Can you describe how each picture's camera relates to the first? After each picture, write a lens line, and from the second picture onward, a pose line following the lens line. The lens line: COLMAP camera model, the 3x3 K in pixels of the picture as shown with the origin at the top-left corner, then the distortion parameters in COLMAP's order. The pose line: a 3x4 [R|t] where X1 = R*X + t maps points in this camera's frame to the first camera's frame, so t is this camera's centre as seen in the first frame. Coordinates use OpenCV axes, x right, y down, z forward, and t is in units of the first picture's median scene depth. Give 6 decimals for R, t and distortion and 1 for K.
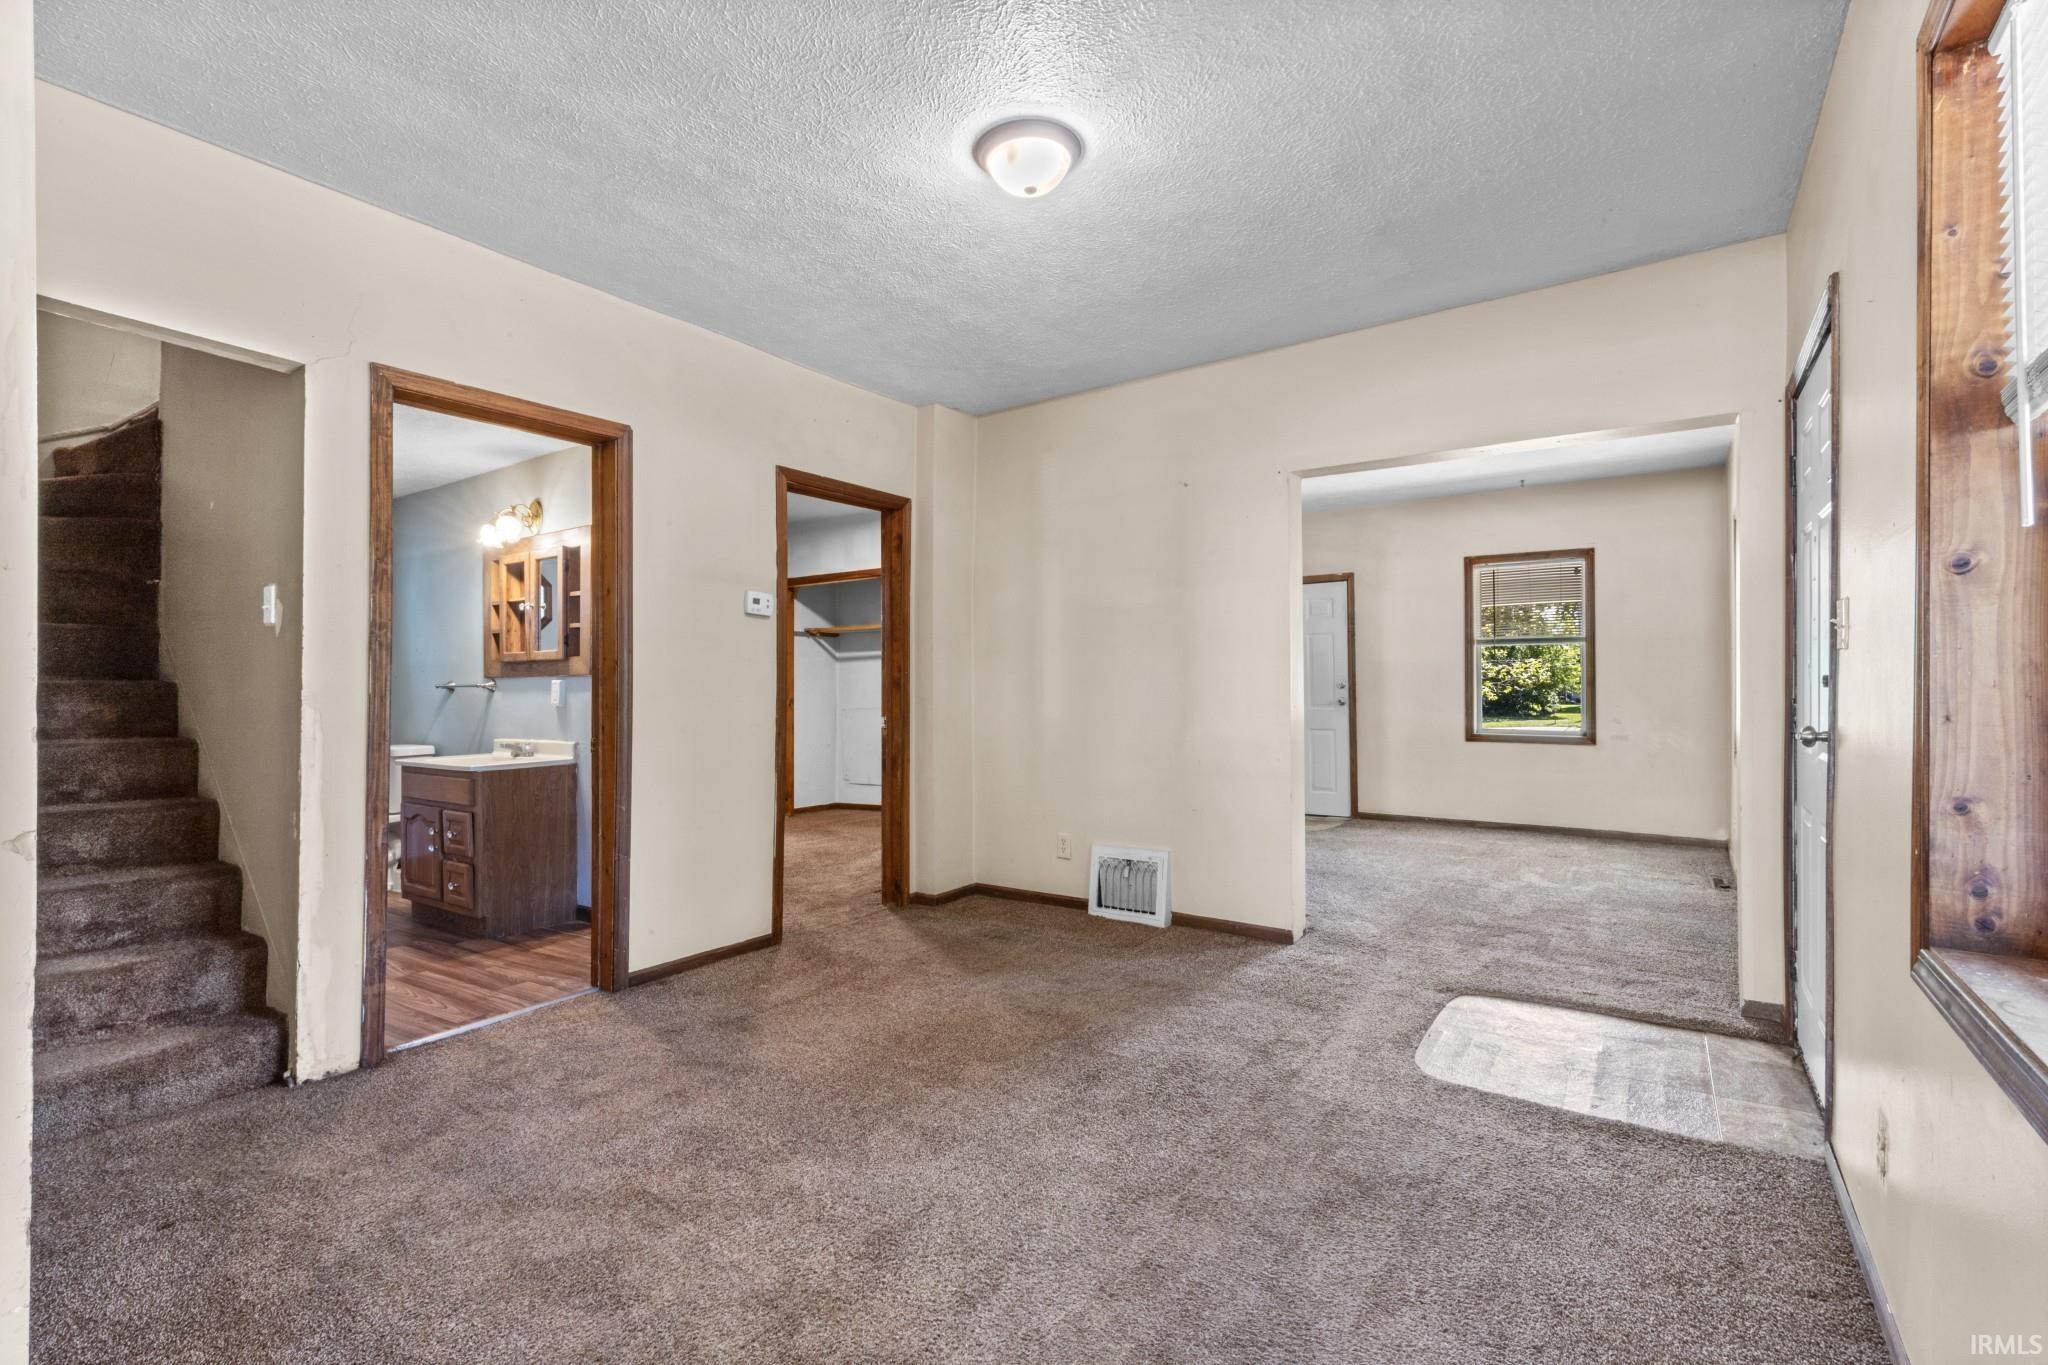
lens RADIAL K [[940.1, 0, 1025.7], [0, 940.1, 688.8], [0, 0, 1]] dist [0.002009, 0.000135]
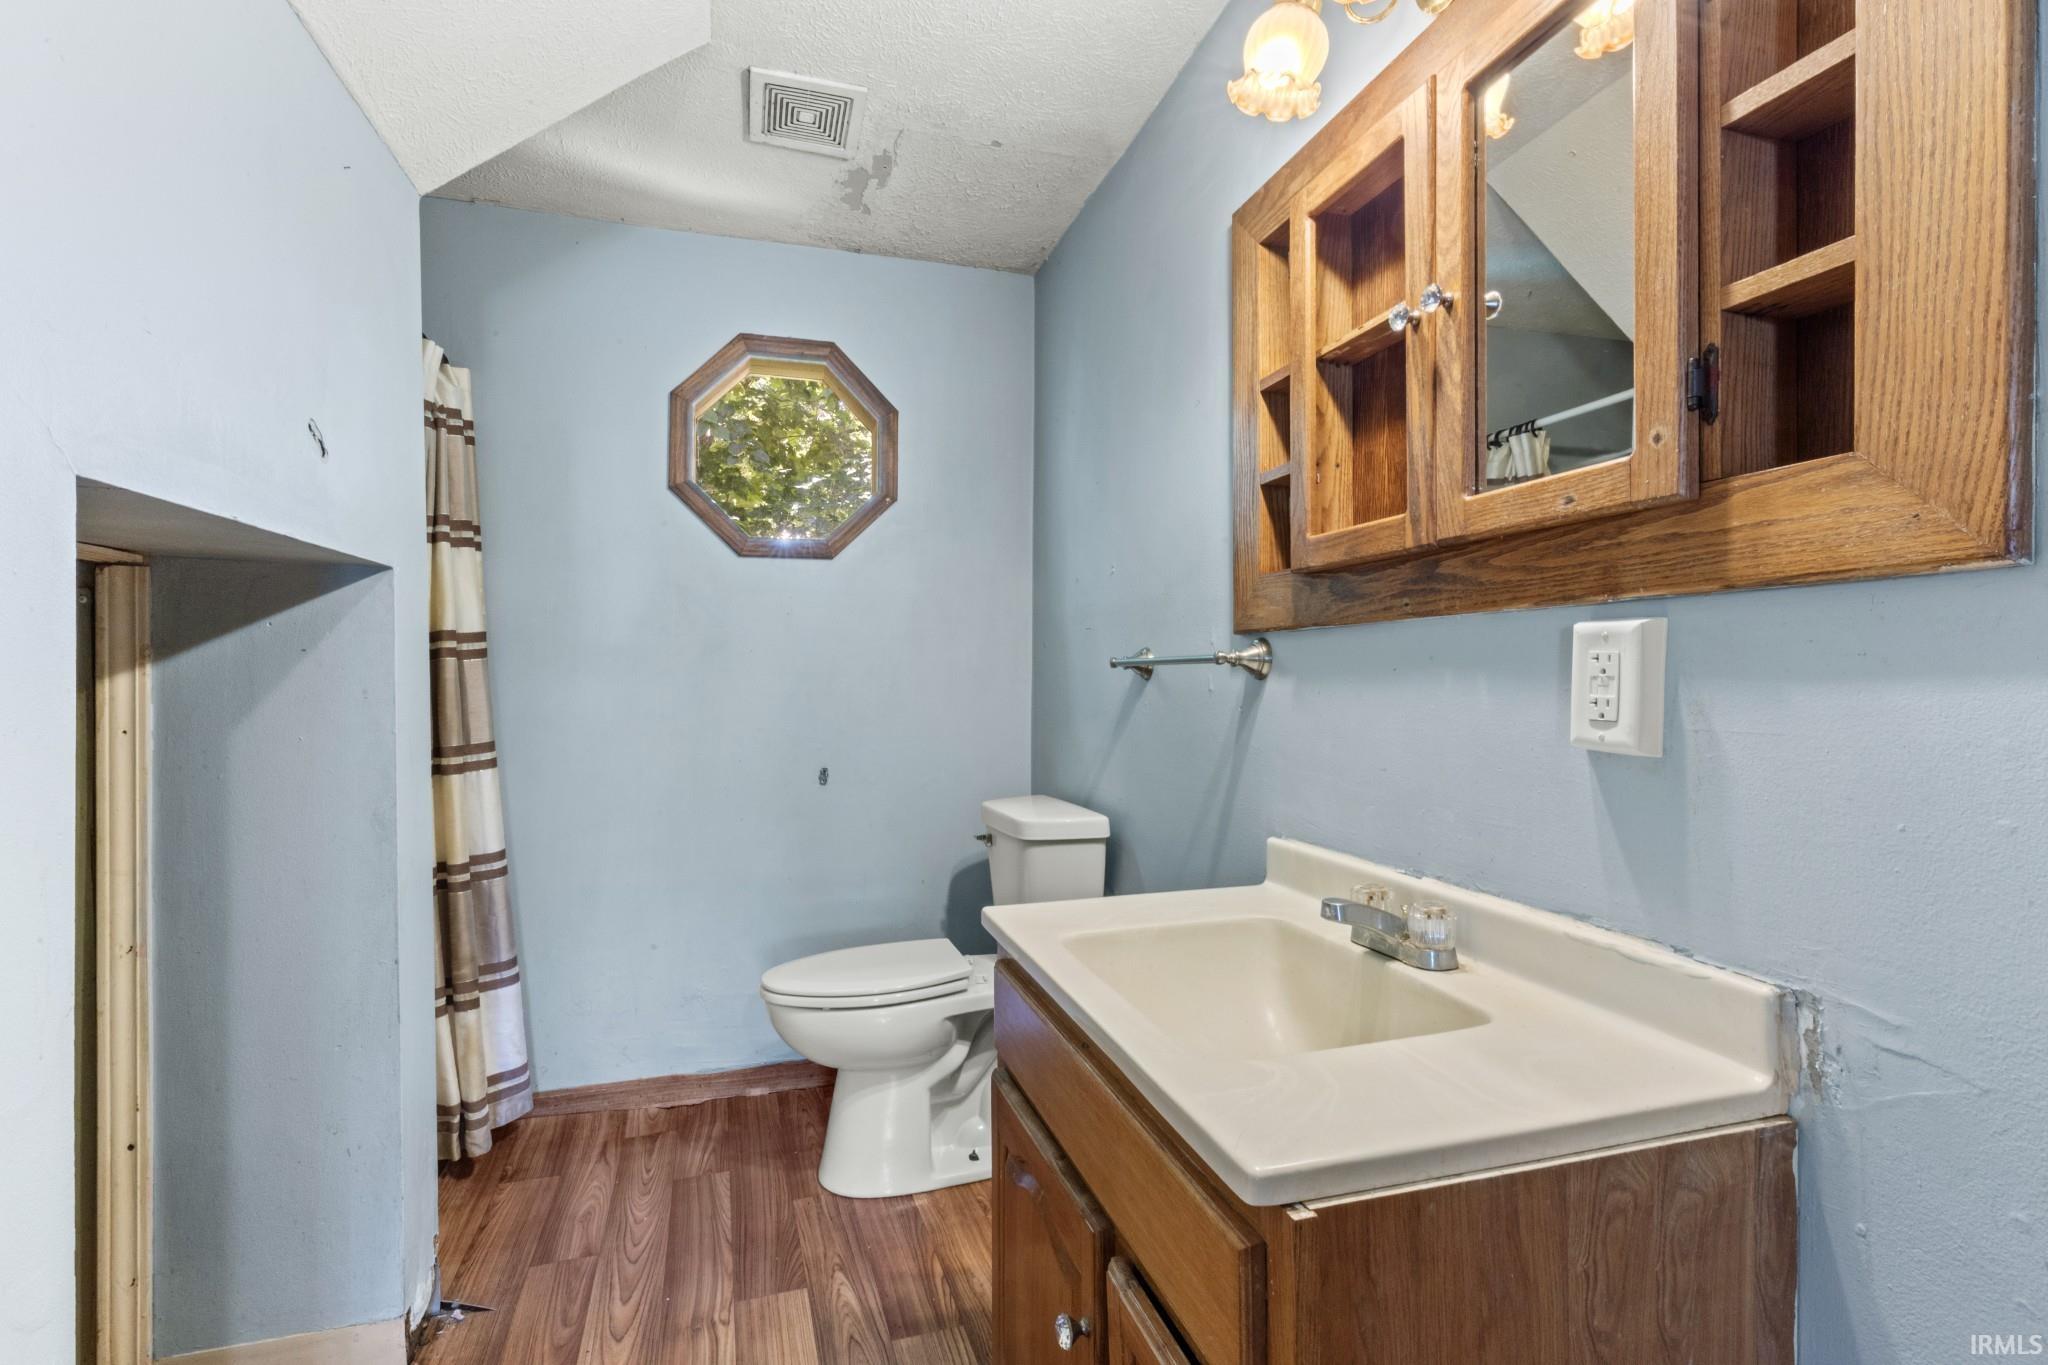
lens RADIAL K [[940.1, 0, 1025.7], [0, 940.1, 688.8], [0, 0, 1]] dist [0.002009, 0.000135]
pose [[0.779452, 0.012527, -0.626337, -0.440985], [-0.003850, 0.999877, 0.015207, 0.002306], [0.626450, -0.009442, 0.779404, 0.724107]]
